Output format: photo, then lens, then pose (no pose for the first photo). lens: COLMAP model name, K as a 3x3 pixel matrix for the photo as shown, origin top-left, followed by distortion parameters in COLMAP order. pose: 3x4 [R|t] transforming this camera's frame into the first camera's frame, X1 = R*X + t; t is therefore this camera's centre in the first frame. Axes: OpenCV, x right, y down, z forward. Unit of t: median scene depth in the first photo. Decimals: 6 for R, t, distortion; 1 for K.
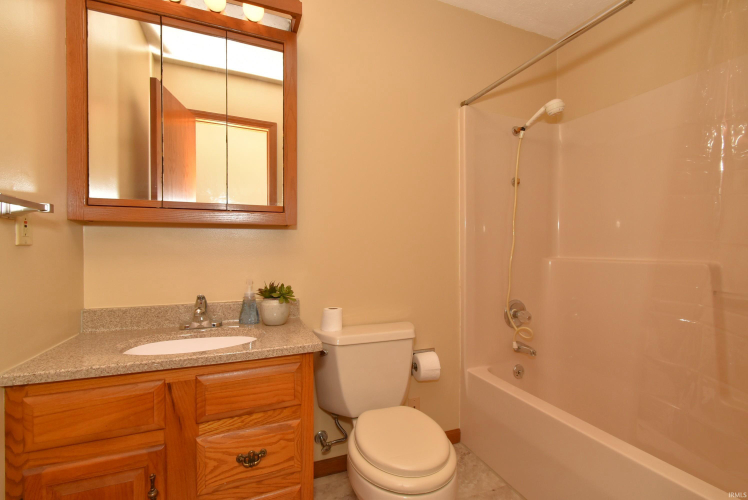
lens RADIAL K [[331.6, 0, 374.7], [0, 331.6, 250.6], [0, 0, 1]] dist [0.007723, -0.004350]
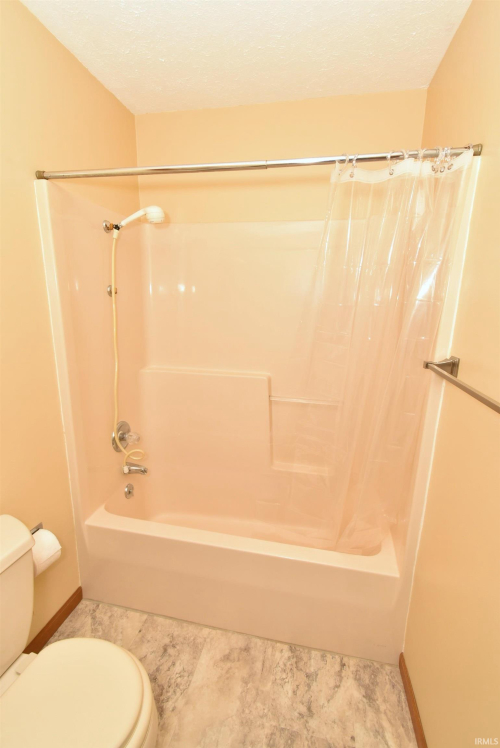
lens RADIAL K [[331.6, 0, 252.0], [0, 331.6, 374.9], [0, 0, 1]] dist [0.007723, -0.004350]
pose [[0.562379, -0.170968, 0.809012, -0.099473], [-0.013099, 0.976426, 0.215453, -0.191094], [-0.826776, -0.131764, 0.546882, 0.219864]]
